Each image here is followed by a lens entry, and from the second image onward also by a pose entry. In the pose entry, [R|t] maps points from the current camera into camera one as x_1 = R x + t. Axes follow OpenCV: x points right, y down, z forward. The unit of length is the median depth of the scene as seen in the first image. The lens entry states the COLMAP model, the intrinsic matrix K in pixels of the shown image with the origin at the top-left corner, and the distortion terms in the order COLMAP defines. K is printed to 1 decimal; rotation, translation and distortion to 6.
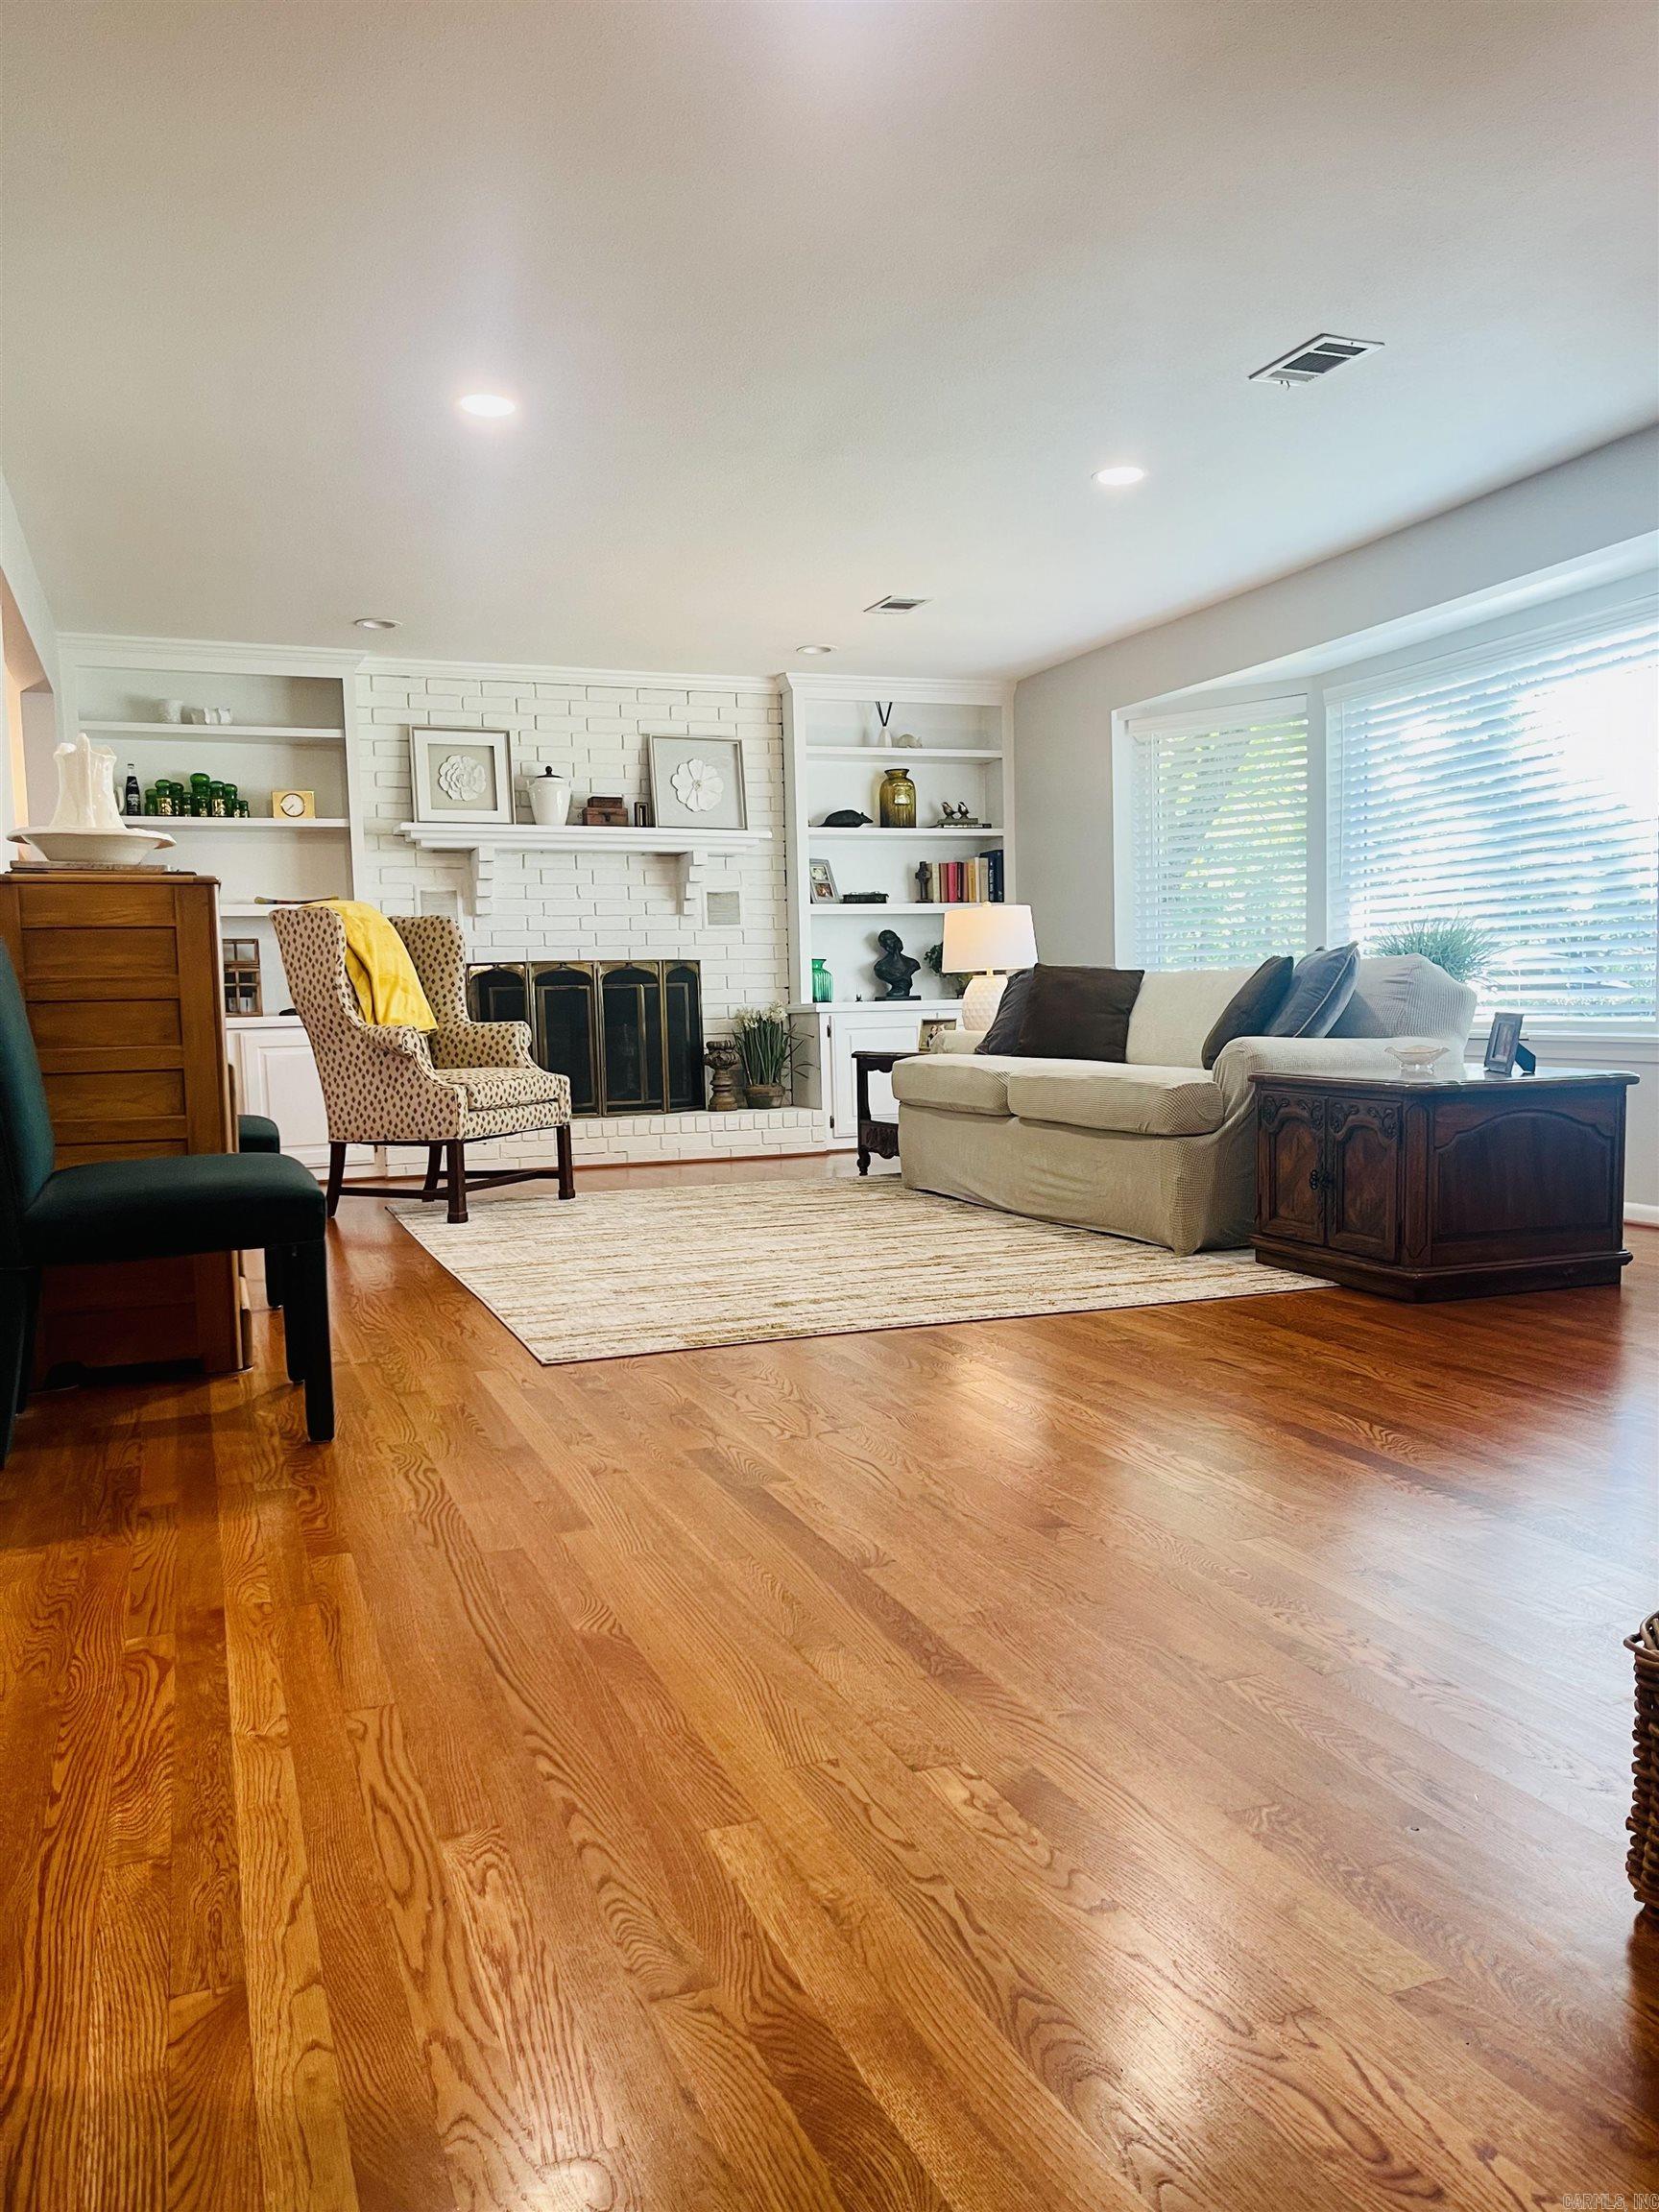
lens RADIAL K [[1675.6, 0, 828.9], [0, 1675.6, 1108.5], [0, 0, 1]] dist [0.028259, -0.002130]
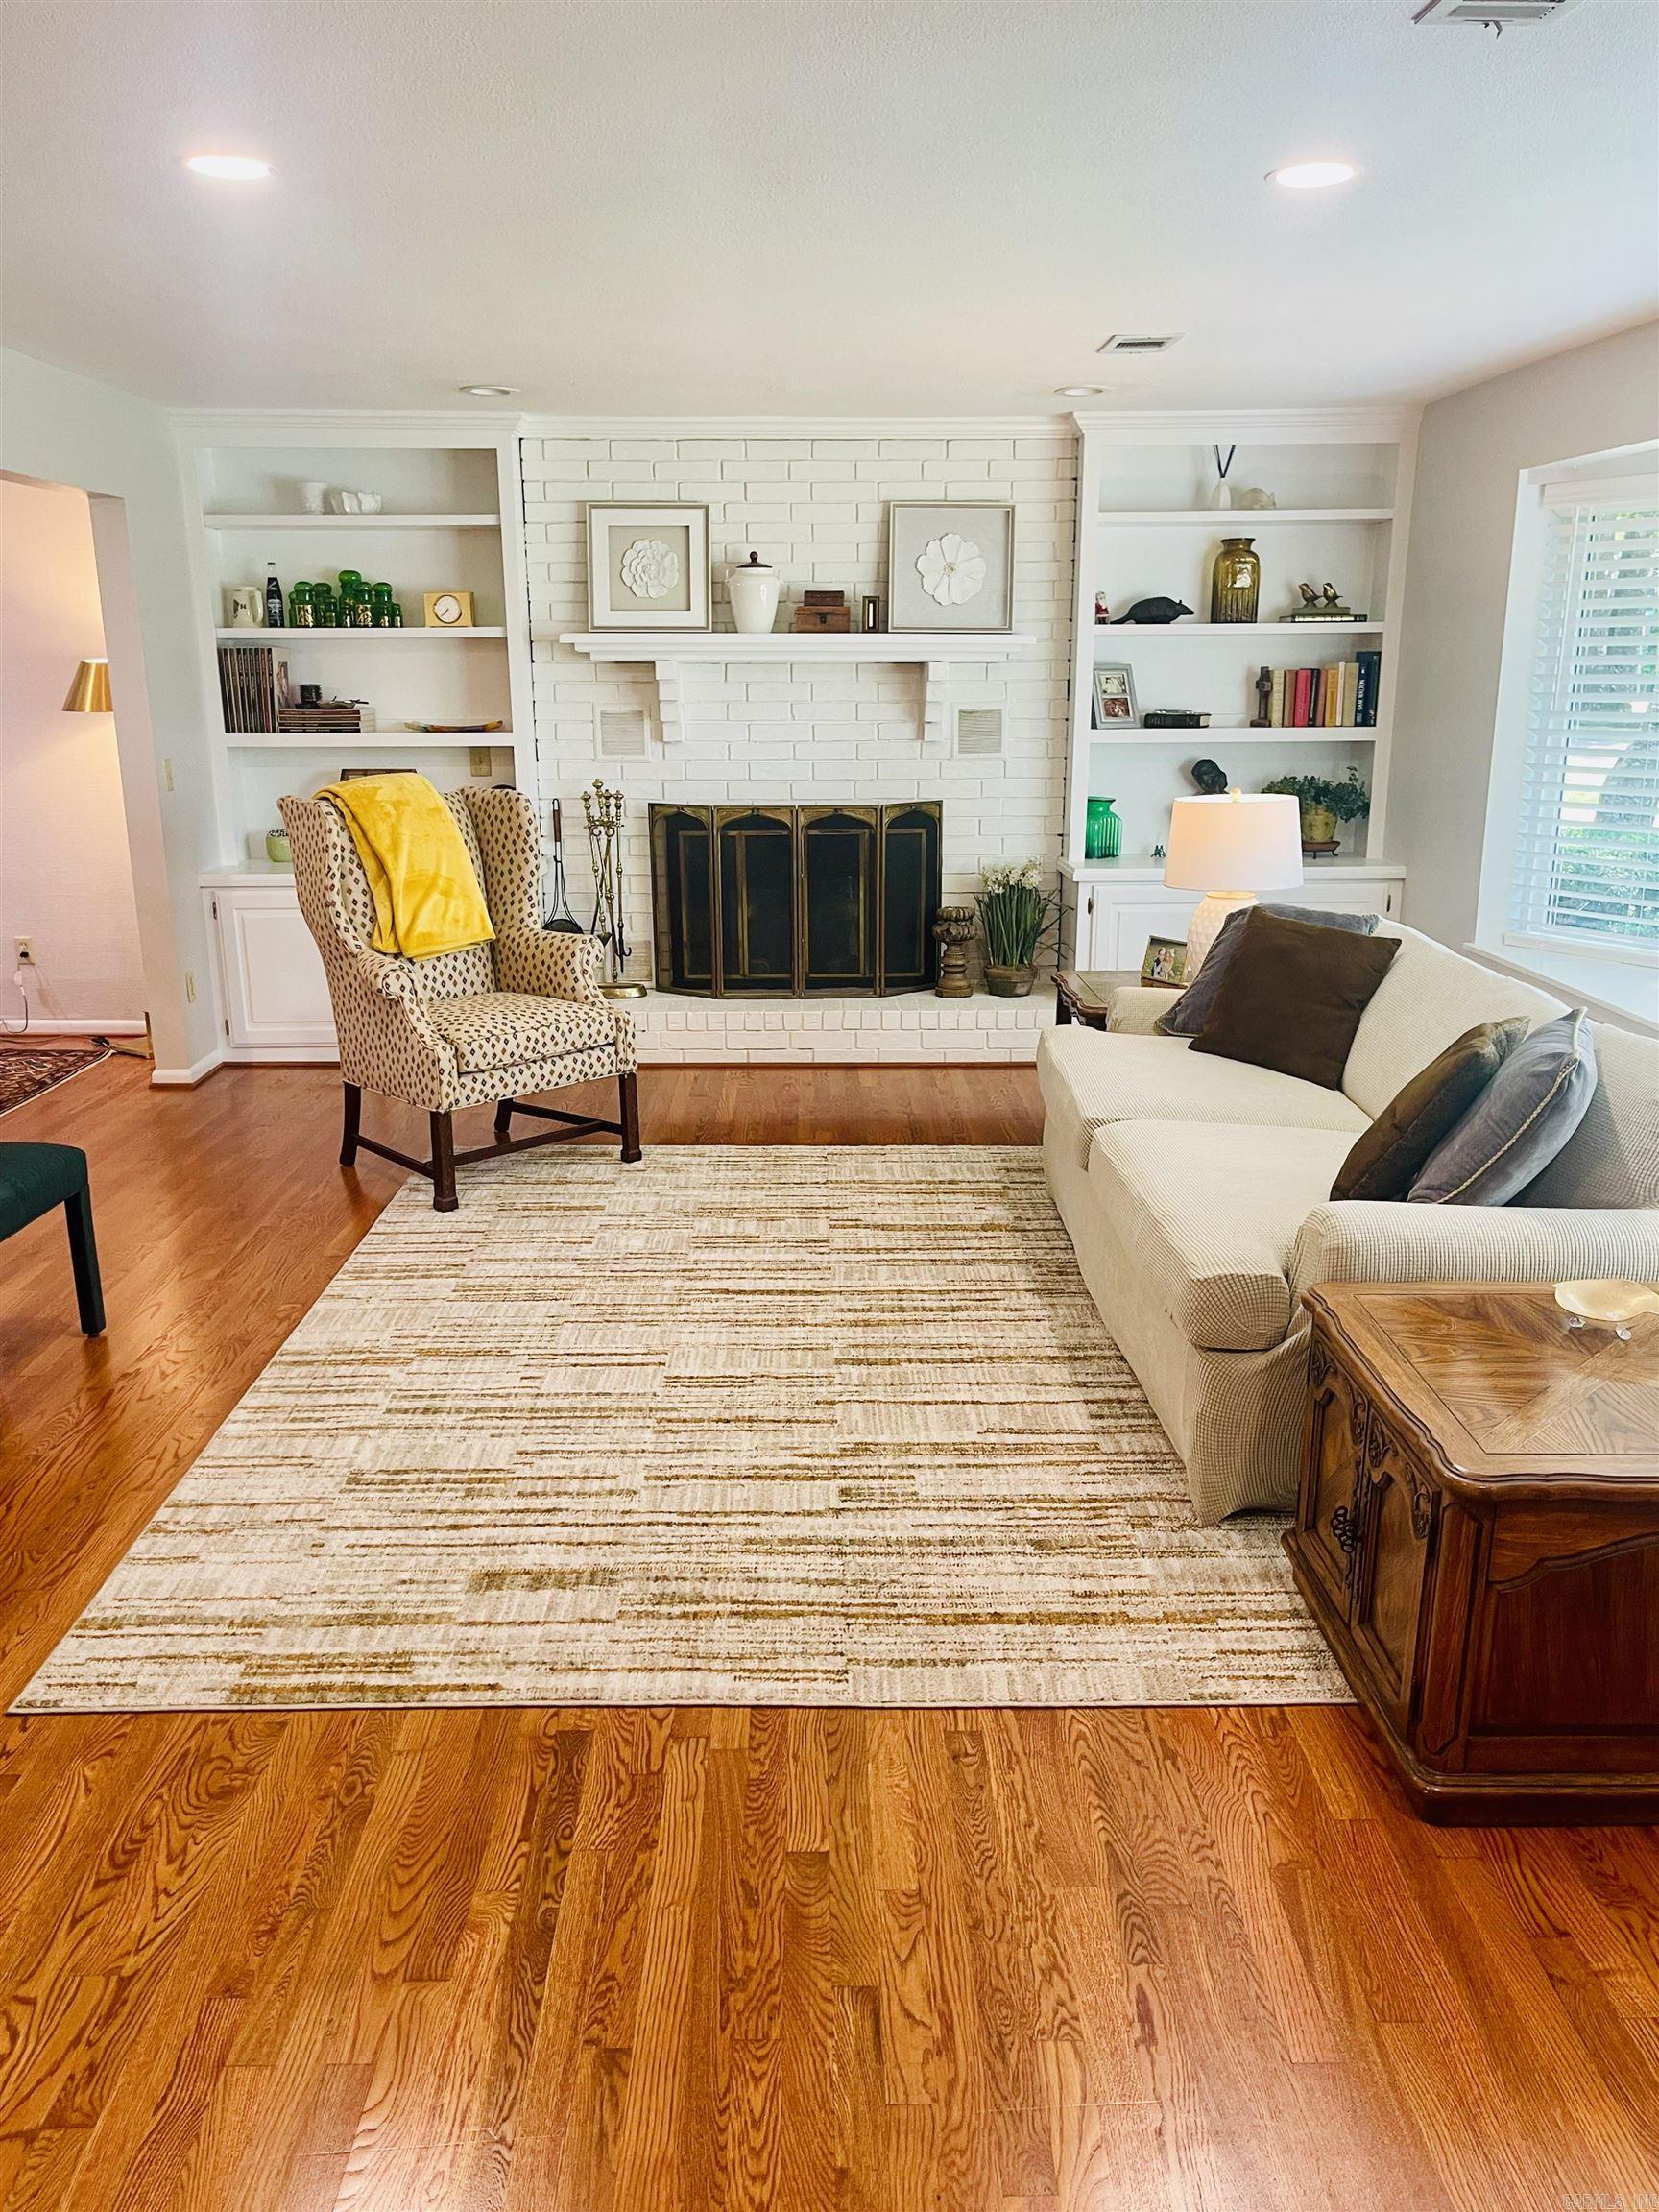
lens RADIAL K [[1712.3, 0, 823.4], [0, 1712.3, 1116.2], [0, 0, 1]] dist [0.024709, -0.006335]
pose [[0.936817, 0.111377, -0.331615, 0.161213], [-0.041819, 0.976820, 0.209937, -0.114905], [0.347310, -0.182805, 0.919760, 0.217708]]
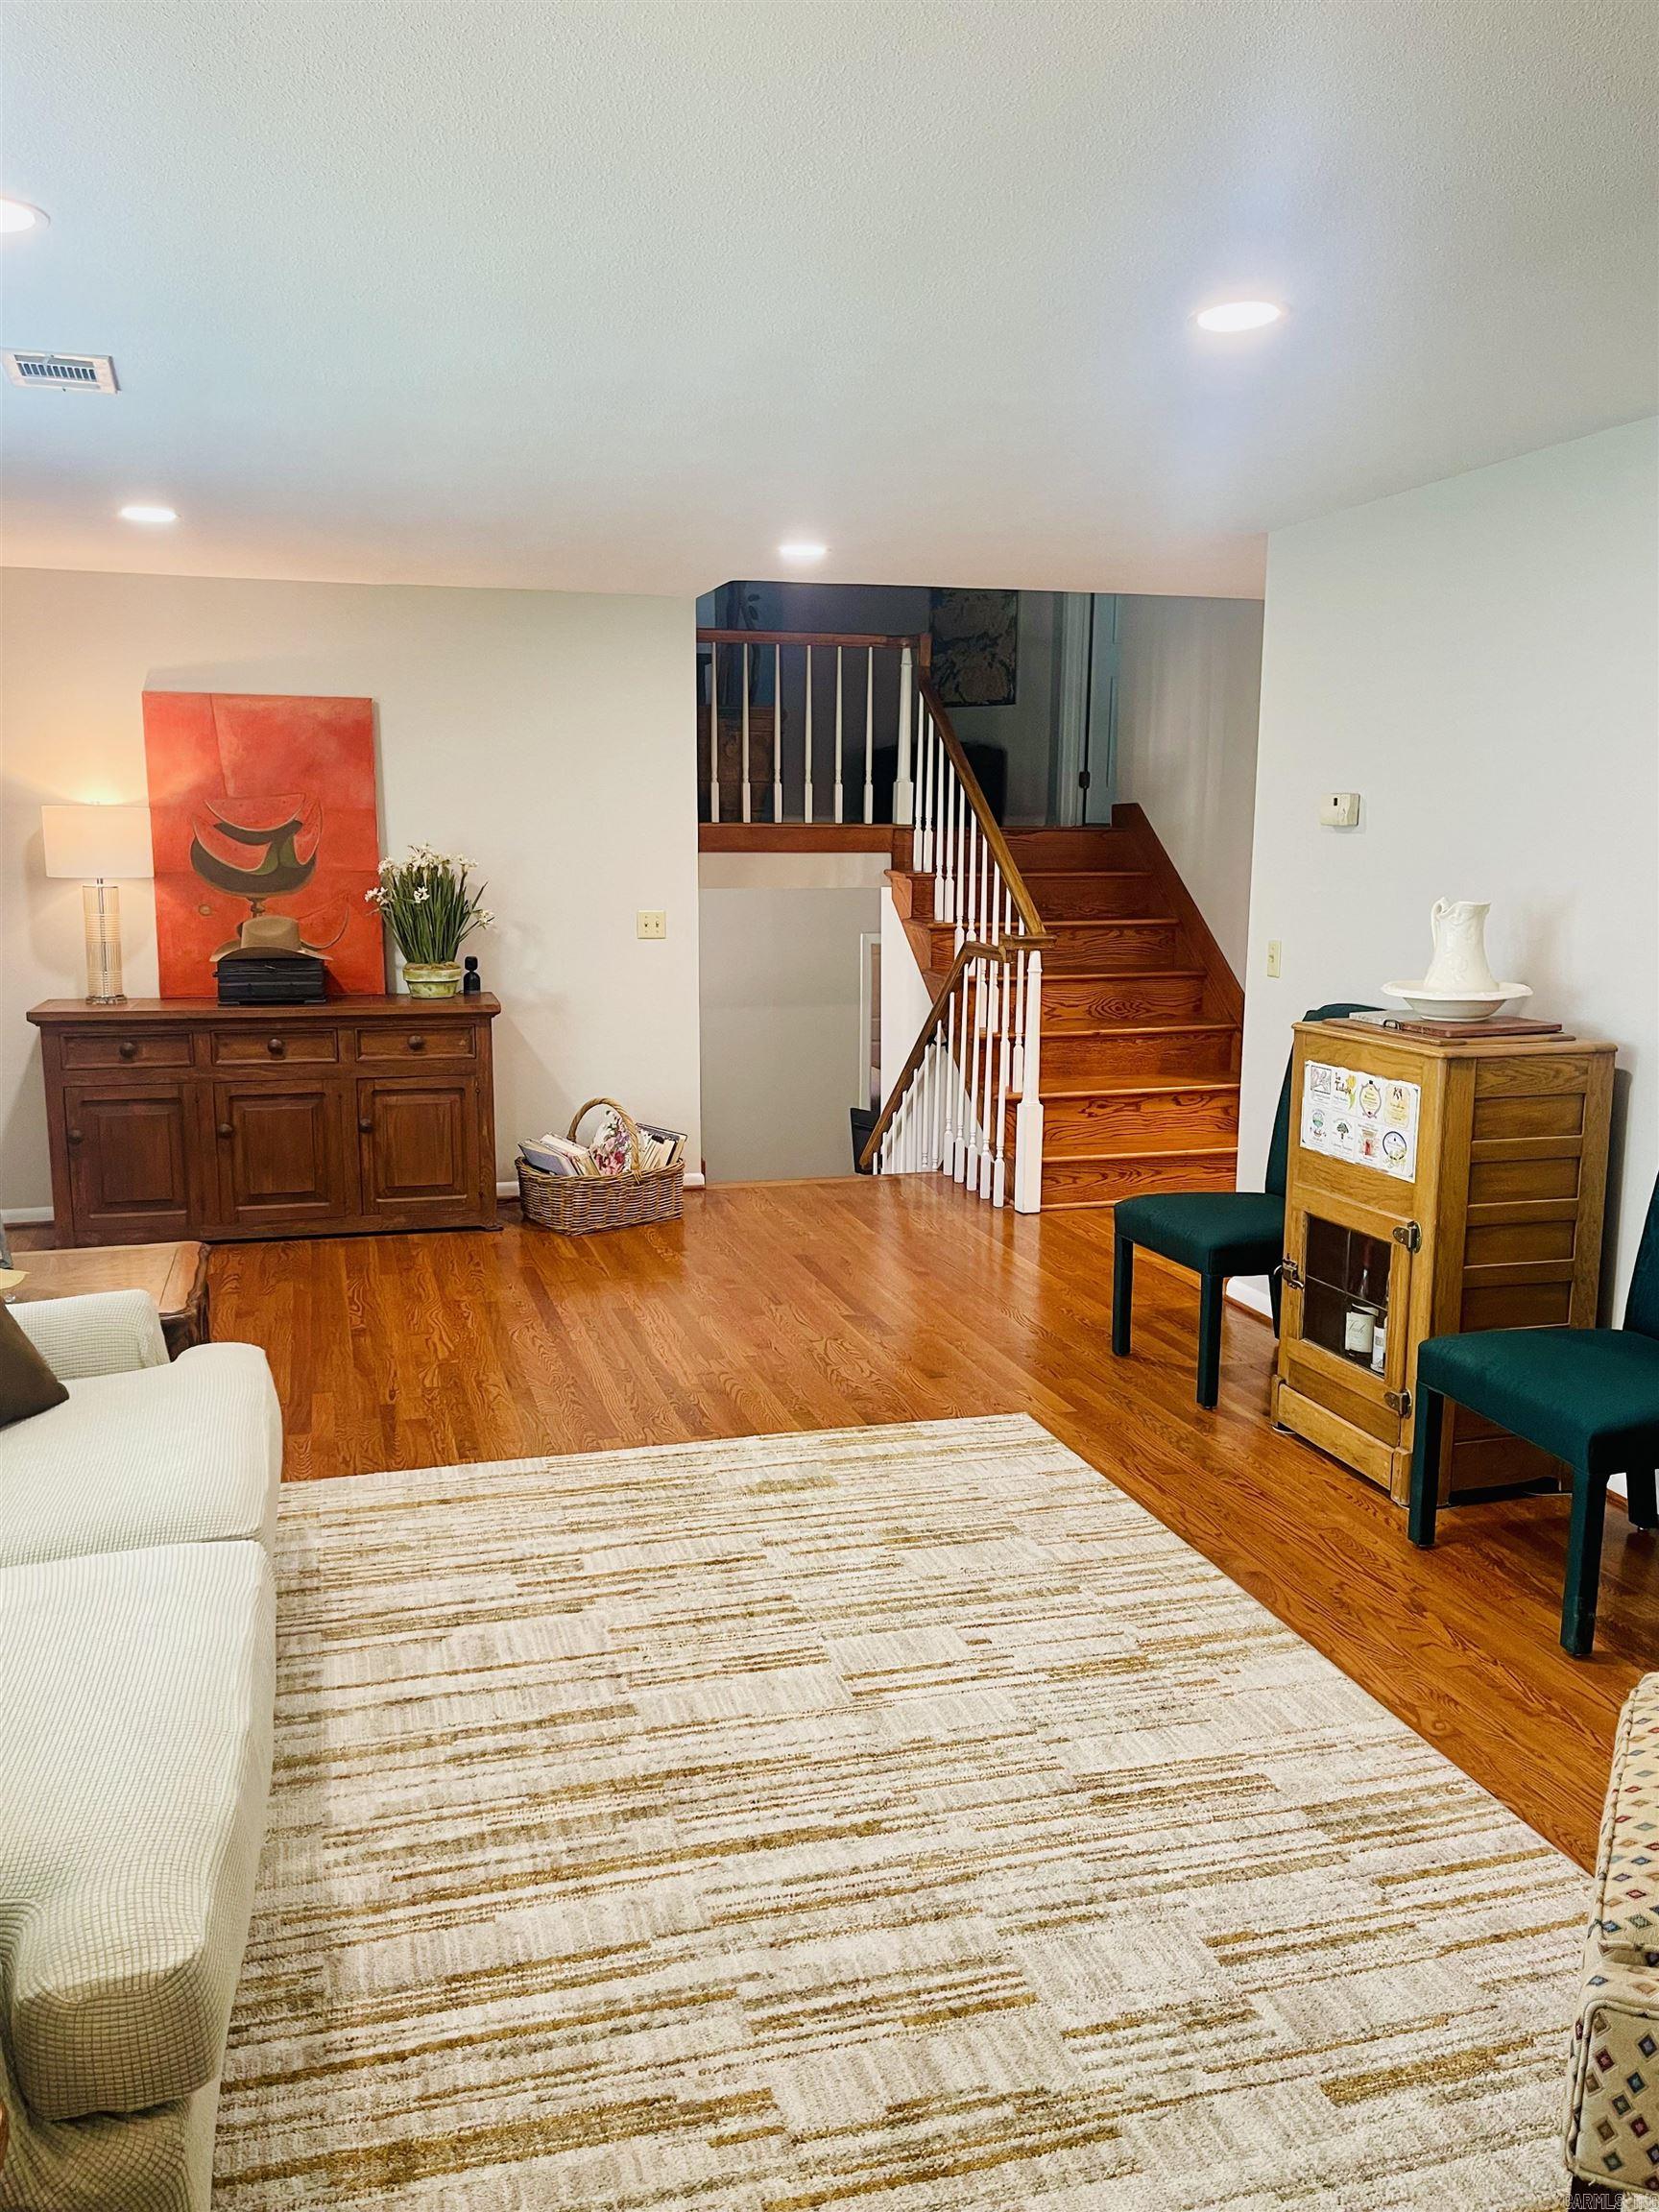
lens RADIAL K [[1712.3, 0, 821.0], [0, 1712.3, 1115.4], [0, 0, 1]] dist [0.024709, -0.006335]
pose [[-0.996291, 0.005209, 0.085888, -0.053008], [0.024282, 0.974617, 0.222559, -0.153451], [-0.082548, 0.223819, -0.971129, 0.953491]]
